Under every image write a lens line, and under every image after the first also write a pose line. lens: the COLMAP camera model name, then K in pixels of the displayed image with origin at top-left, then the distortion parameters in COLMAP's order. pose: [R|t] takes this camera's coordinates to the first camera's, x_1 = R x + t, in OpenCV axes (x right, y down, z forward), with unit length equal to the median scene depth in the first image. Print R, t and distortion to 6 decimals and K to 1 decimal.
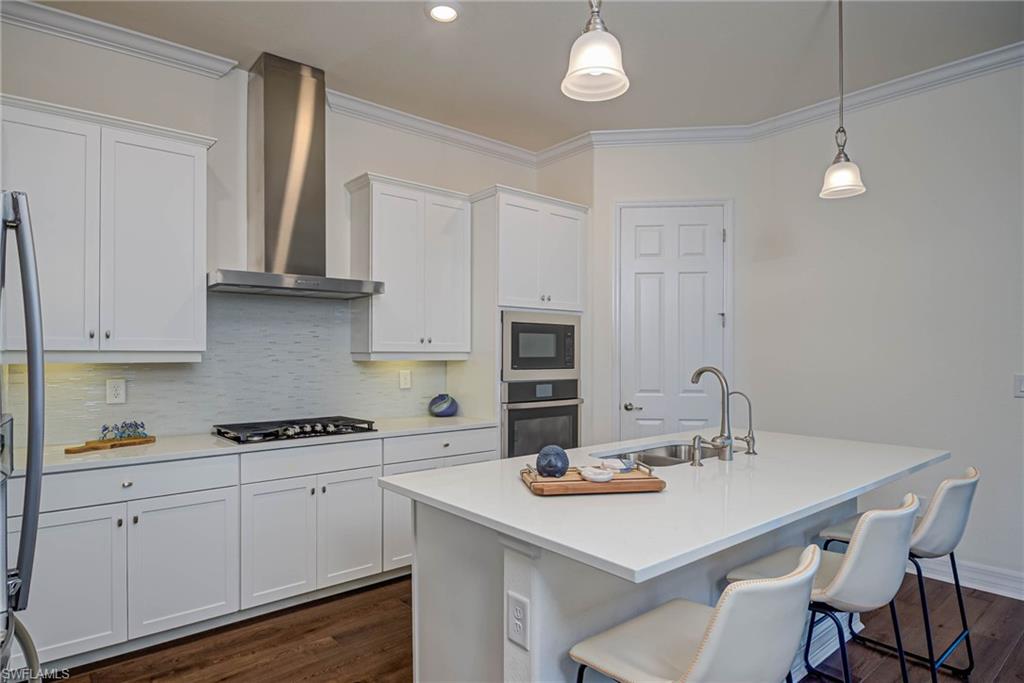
lens RADIAL K [[584.1, 0, 512.4], [0, 584.1, 347.4], [0, 0, 1]] dist [0.001417, -0.001184]
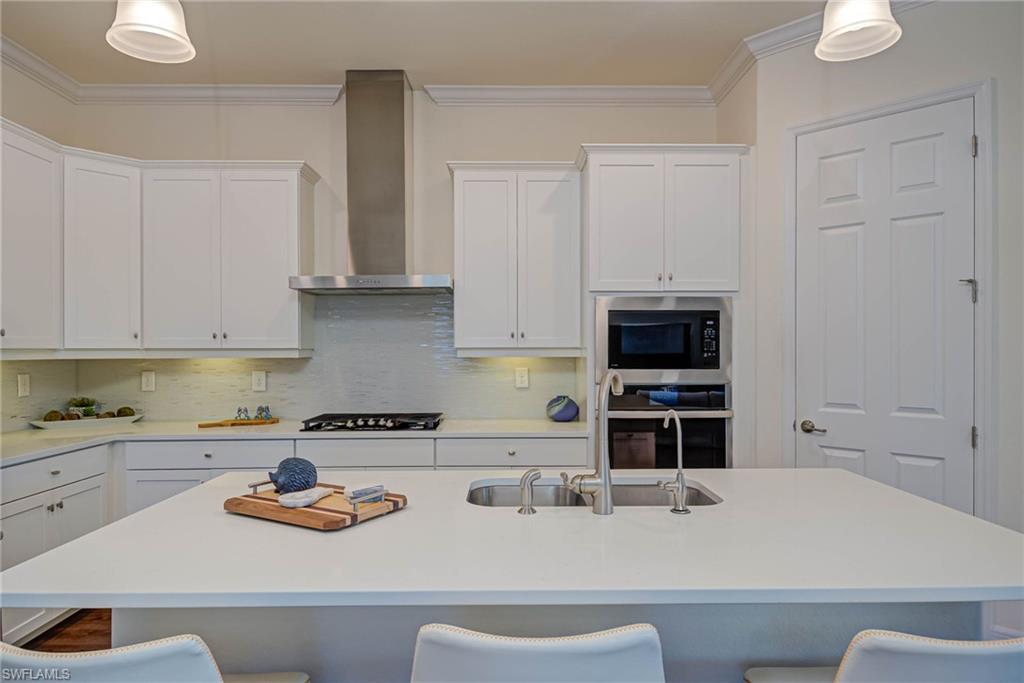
lens RADIAL K [[617.7, 0, 512.0], [0, 617.7, 341.5], [0, 0, 1]] dist [0.004837, -0.000474]
pose [[0.776345, -0.011374, -0.630205, 0.428185], [0.009291, 0.999935, -0.006601, 0.004400], [0.630239, -0.000731, 0.776401, 0.248680]]
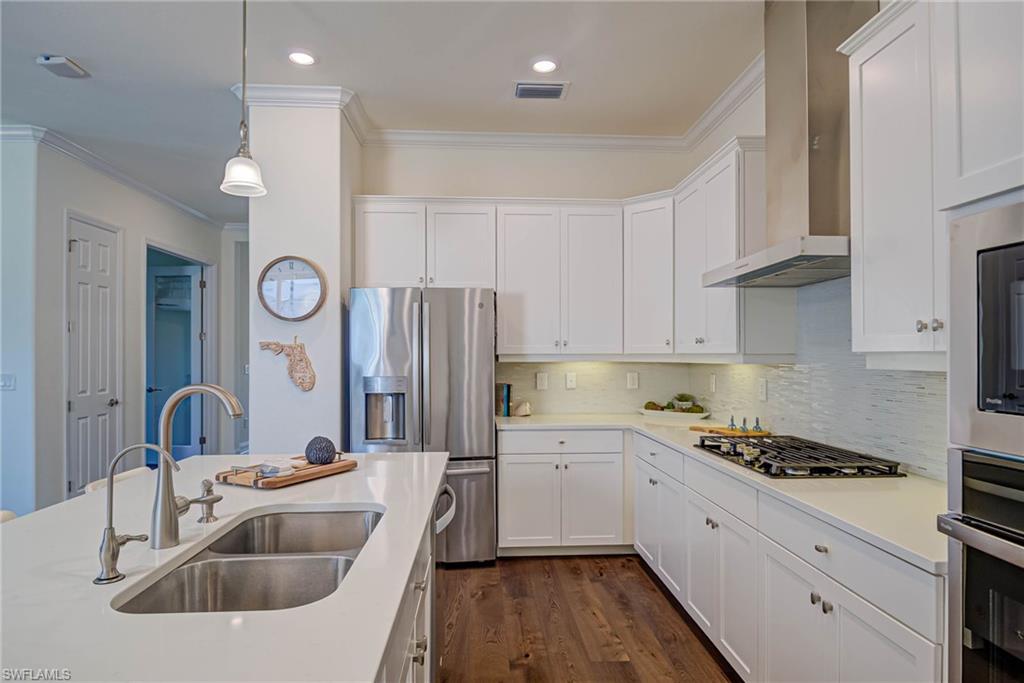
lens RADIAL K [[584.1, 0, 512.4], [0, 584.1, 347.4], [0, 0, 1]] dist [0.001417, -0.001184]
pose [[-0.598369, -0.006793, -0.801192, 0.382051], [0.013828, 0.999728, -0.018803, 0.007444], [0.801101, -0.022330, -0.598112, 0.987747]]
